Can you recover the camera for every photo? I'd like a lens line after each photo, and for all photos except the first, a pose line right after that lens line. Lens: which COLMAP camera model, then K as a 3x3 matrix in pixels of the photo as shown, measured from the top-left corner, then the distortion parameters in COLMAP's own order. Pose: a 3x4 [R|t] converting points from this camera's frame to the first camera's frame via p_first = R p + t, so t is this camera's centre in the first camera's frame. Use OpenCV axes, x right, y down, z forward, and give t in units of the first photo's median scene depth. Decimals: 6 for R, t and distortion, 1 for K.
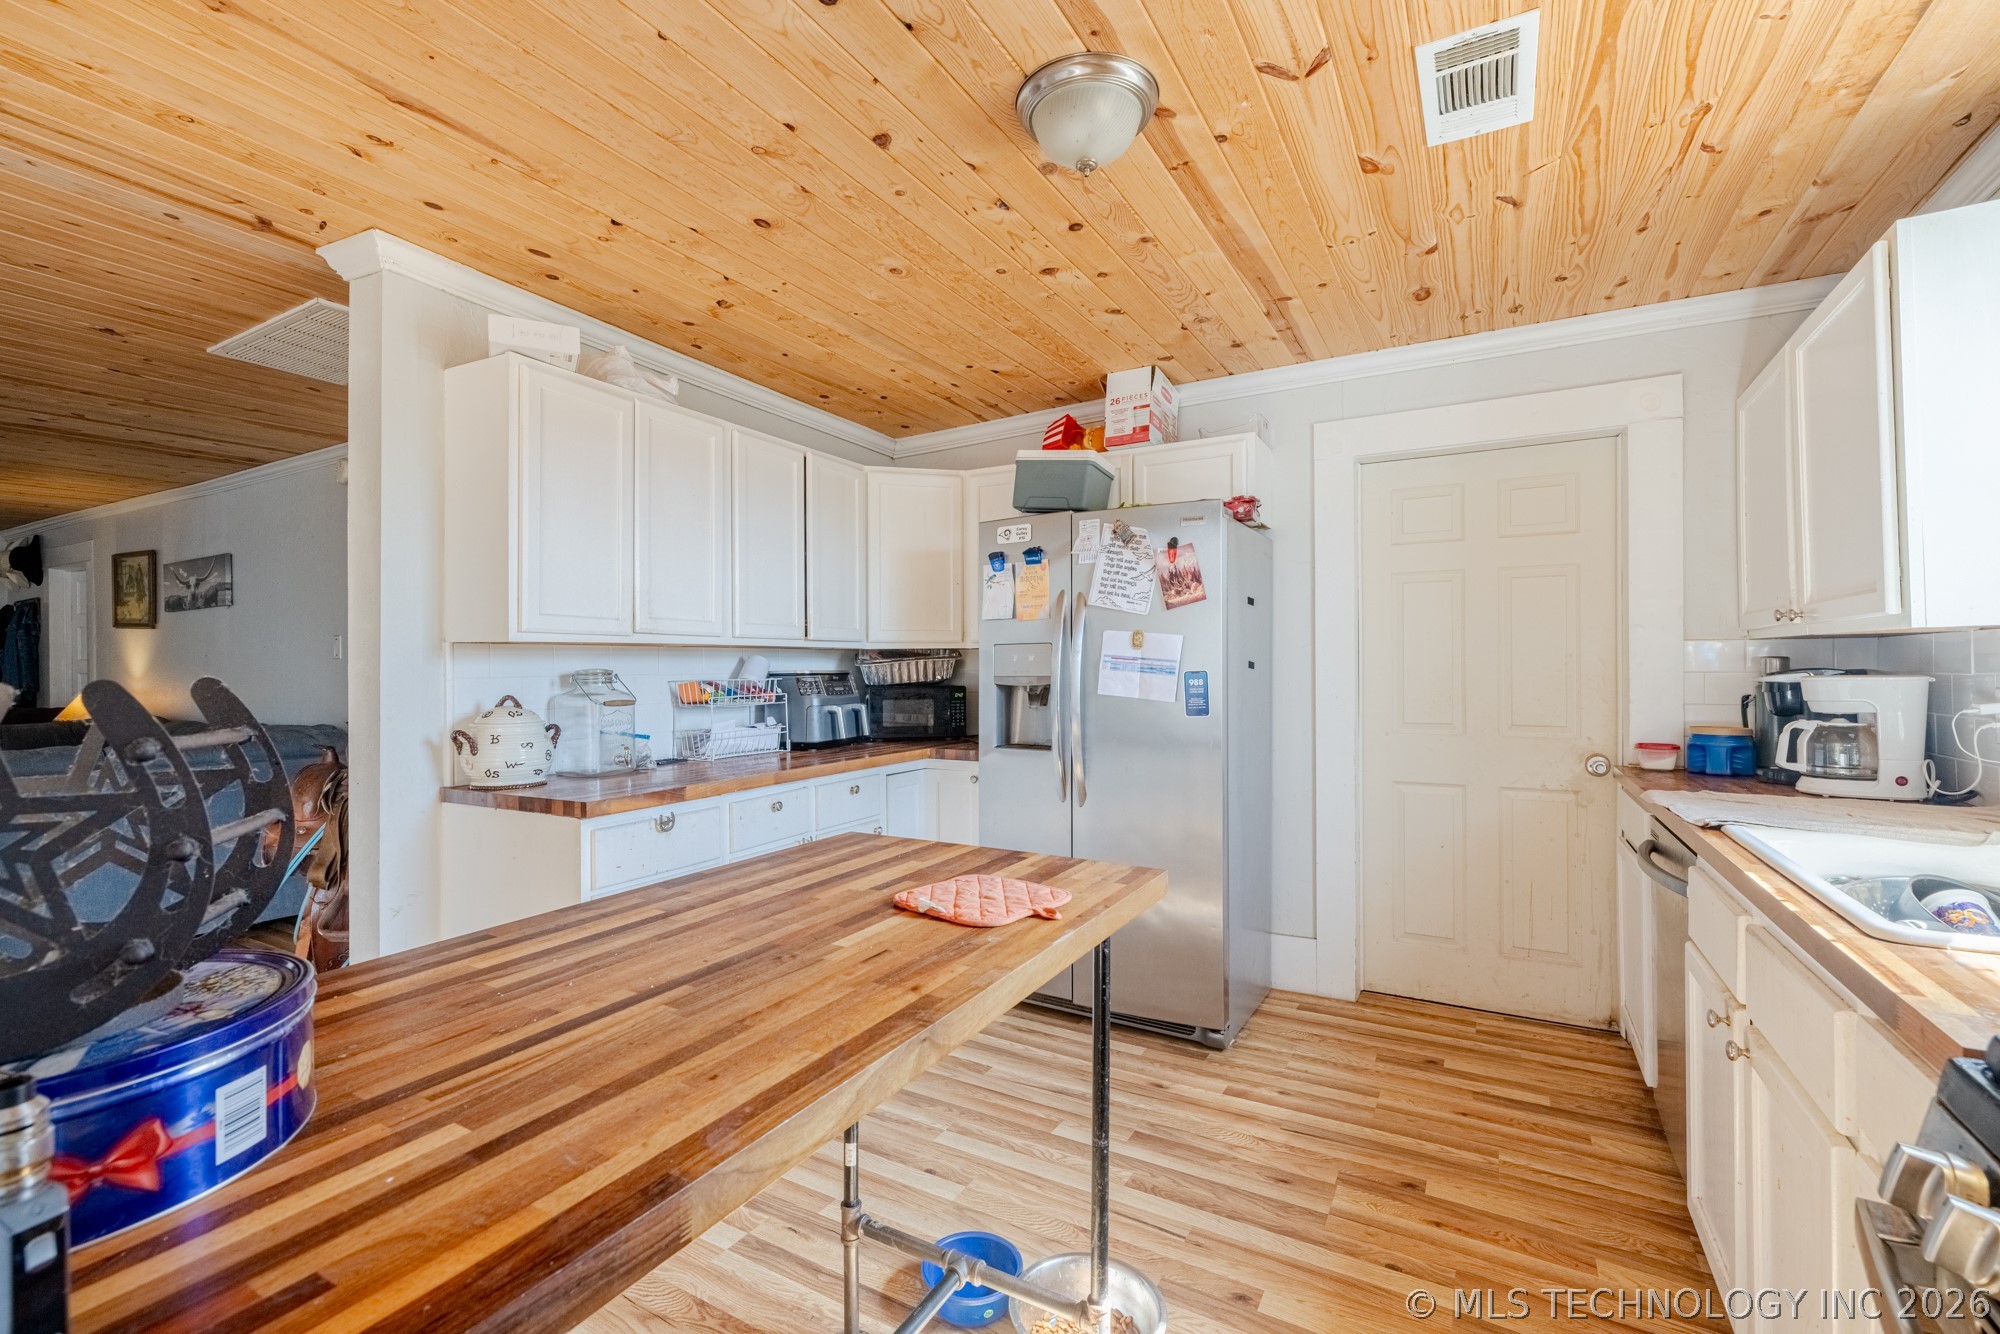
lens RADIAL K [[866.1, 0, 1003.4], [0, 866.1, 659.8], [0, 0, 1]] dist [0.001050, 0.000424]
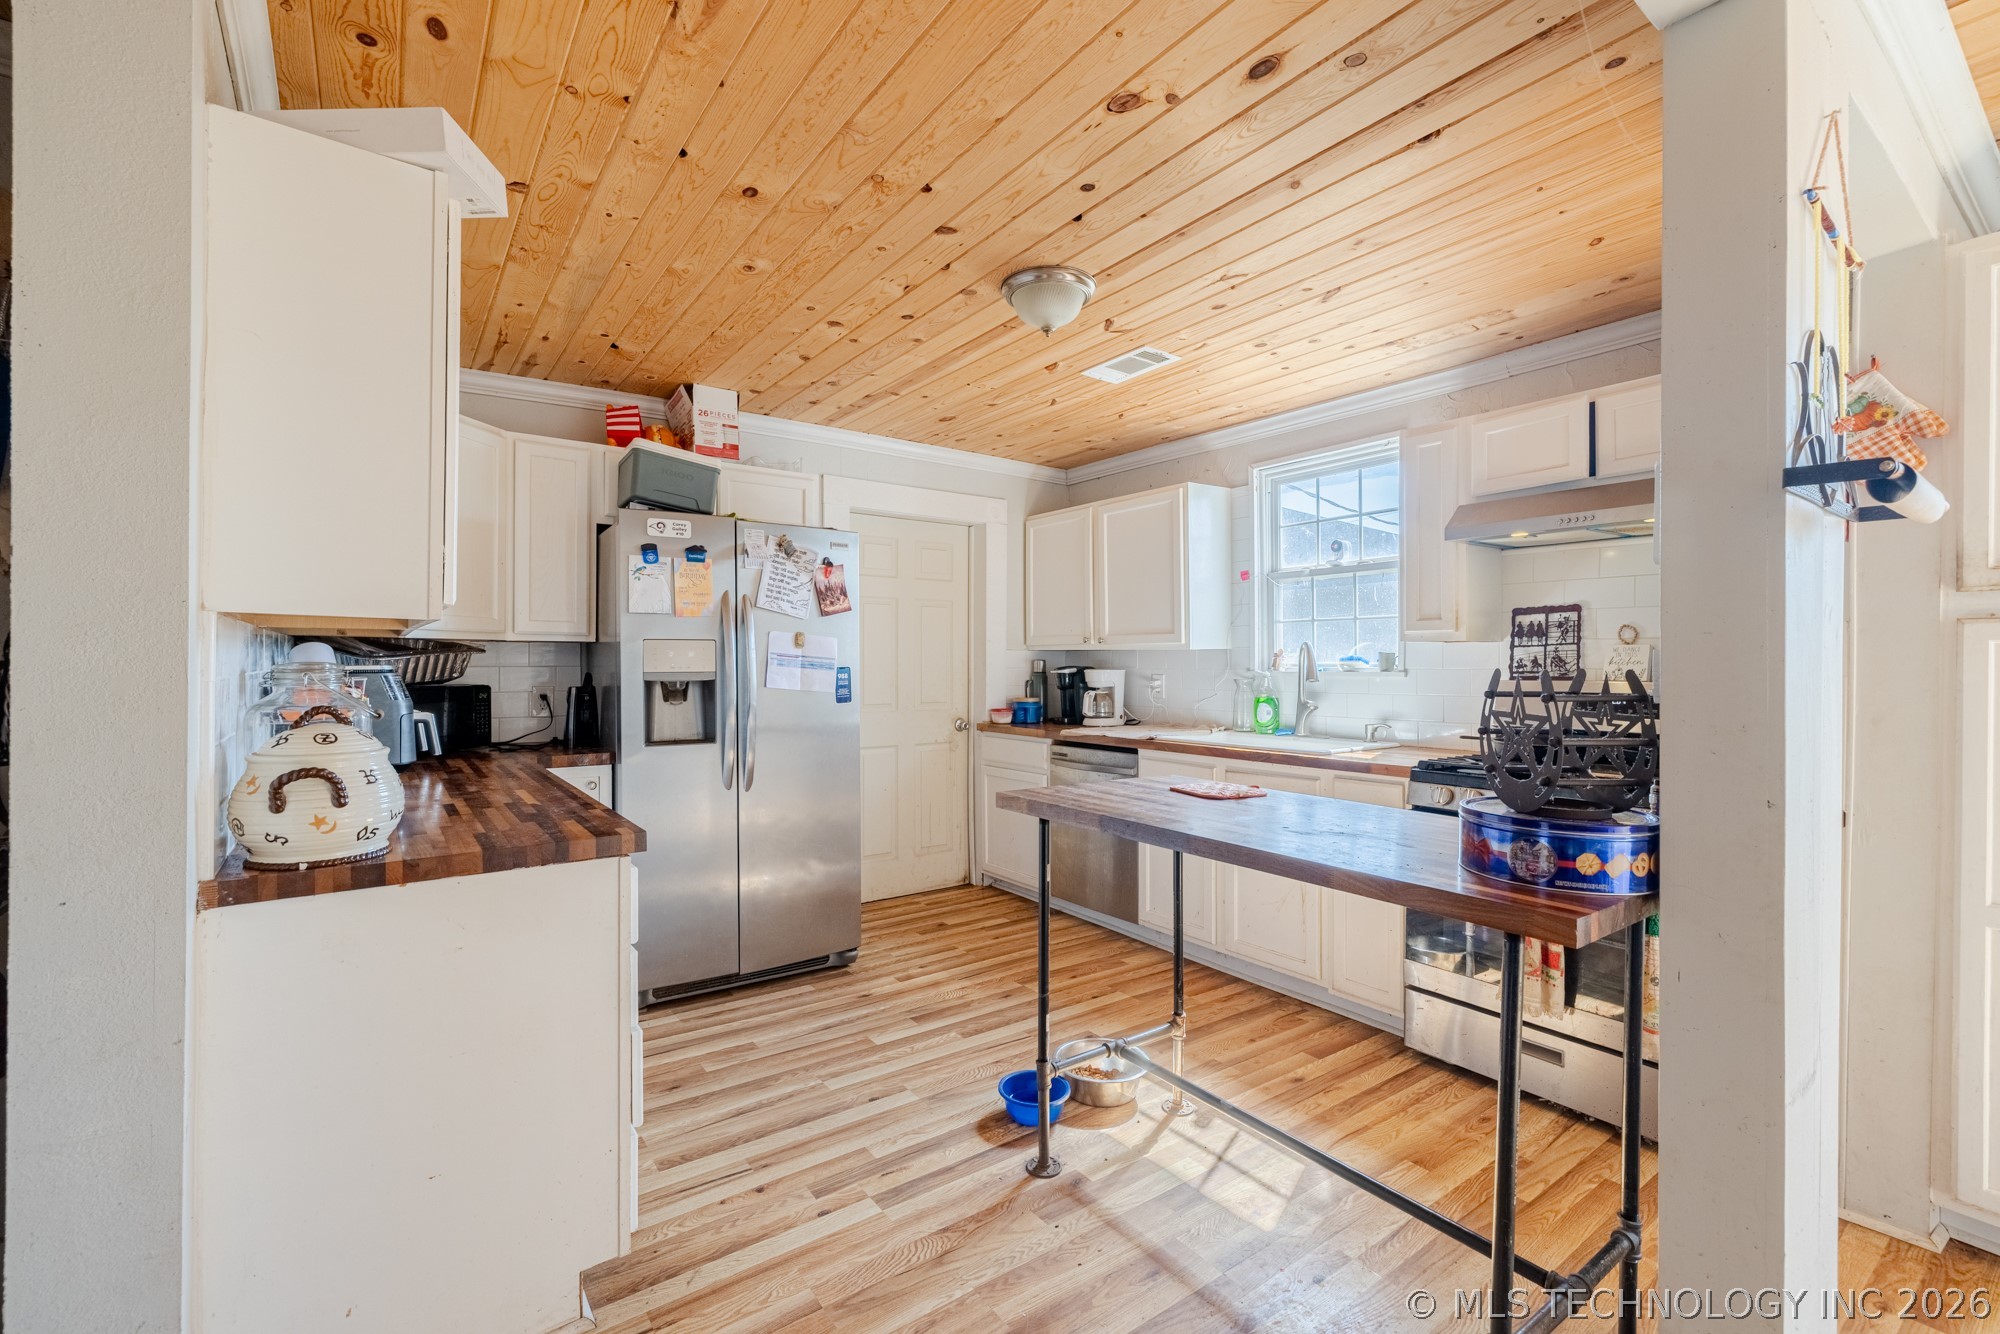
lens RADIAL K [[844.9, 0, 989.5], [0, 844.9, 658.6], [0, 0, 1]] dist [0.004483, 0.000307]
pose [[0.422227, 0.009893, 0.906436, -0.786884], [-0.010101, 0.999930, -0.006208, 0.006207], [-0.906434, -0.006535, 0.422297, 0.290961]]
